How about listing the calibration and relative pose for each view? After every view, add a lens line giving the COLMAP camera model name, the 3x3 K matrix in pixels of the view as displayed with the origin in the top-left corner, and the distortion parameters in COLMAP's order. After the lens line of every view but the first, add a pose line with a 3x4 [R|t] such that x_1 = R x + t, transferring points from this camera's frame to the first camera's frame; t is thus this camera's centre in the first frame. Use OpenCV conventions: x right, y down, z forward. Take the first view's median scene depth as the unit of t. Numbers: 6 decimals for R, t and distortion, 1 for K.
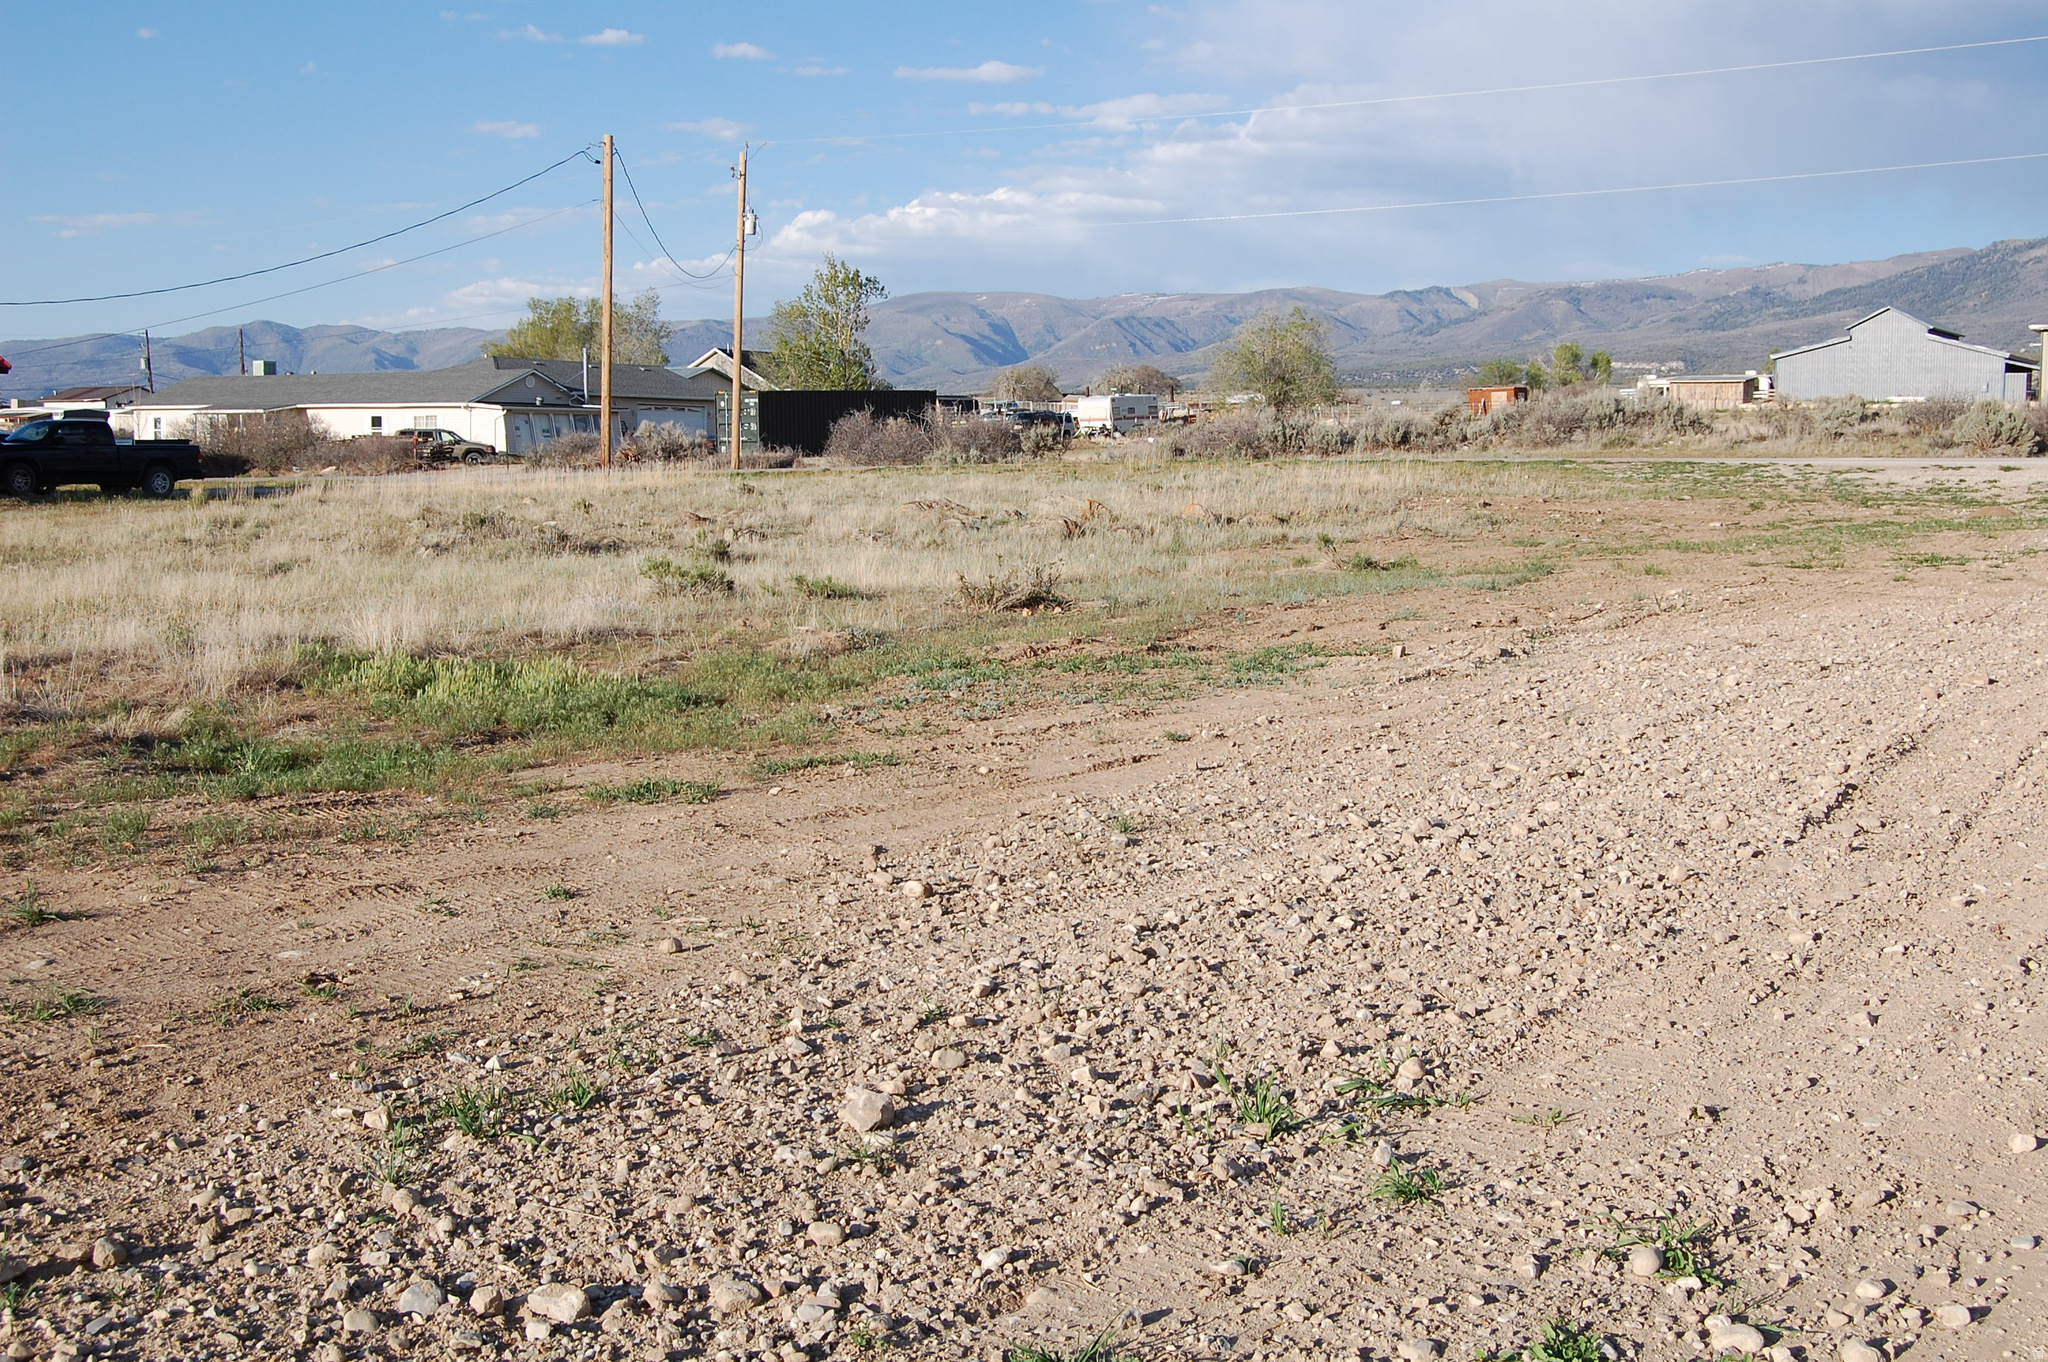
lens RADIAL K [[2308.2, 0, 1050.5], [0, 2308.2, 682.1], [0, 0, 1]] dist [-0.069914, 0.012325]
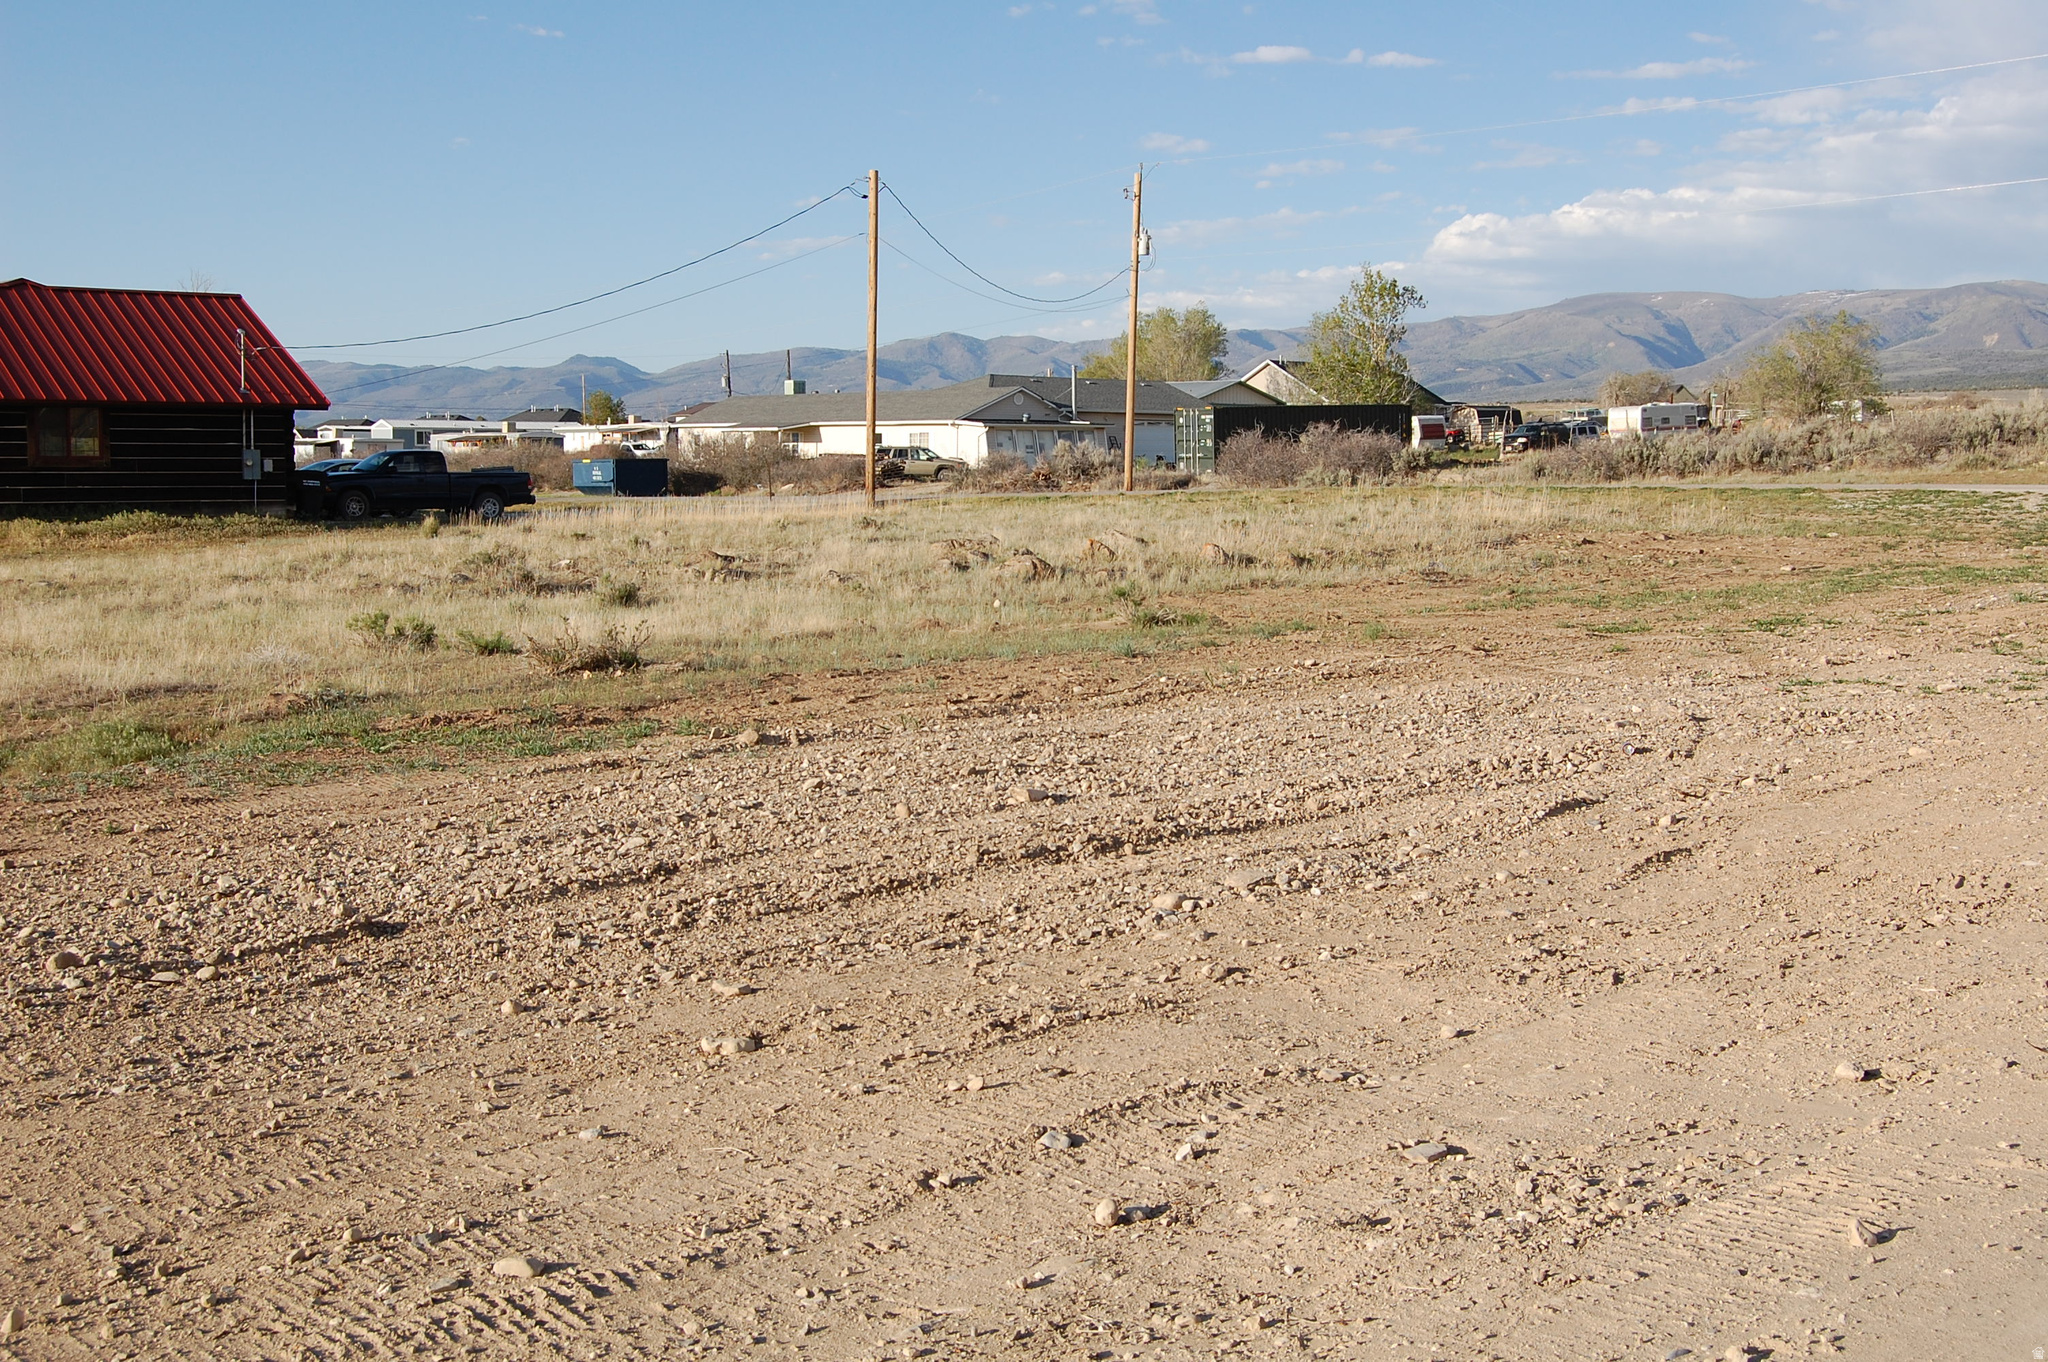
lens RADIAL K [[2308.2, 0, 1050.5], [0, 2308.2, 682.1], [0, 0, 1]] dist [-0.069914, 0.012325]
pose [[0.959561, 0.021146, -0.280707, 0.137683], [-0.021813, 0.999762, 0.000749, -0.009570], [0.280656, 0.005404, 0.959793, 0.029139]]
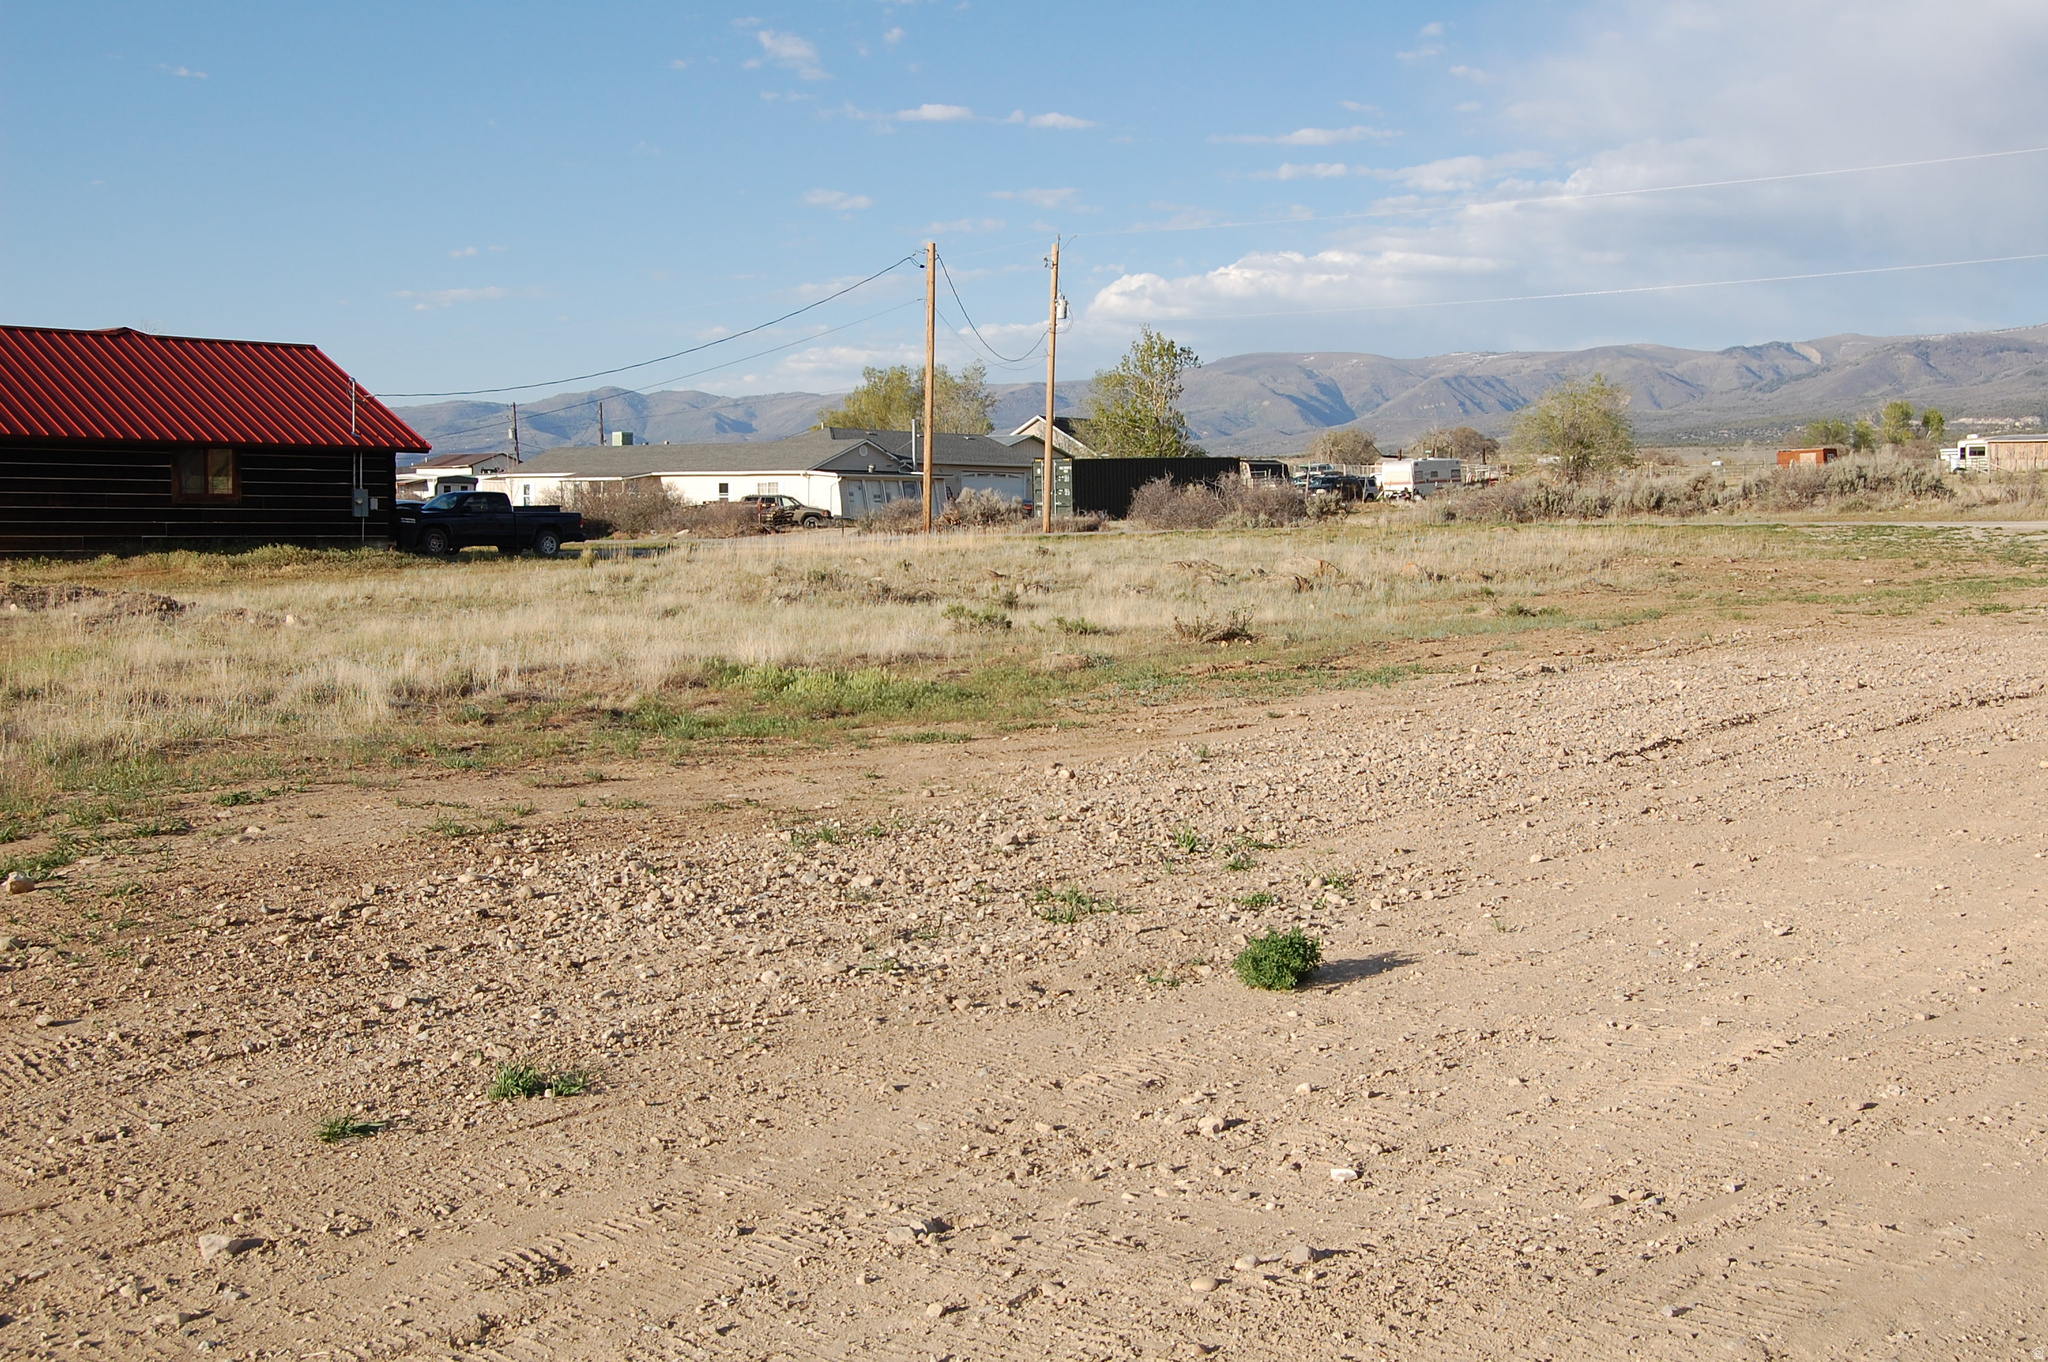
lens RADIAL K [[2308.2, 0, 1050.5], [0, 2308.2, 682.1], [0, 0, 1]] dist [-0.069914, 0.012325]
pose [[0.990108, 0.006614, -0.140149, 0.022962], [-0.010277, 0.999624, -0.025425, 0.007943], [0.139928, 0.026614, 0.989804, -0.099658]]
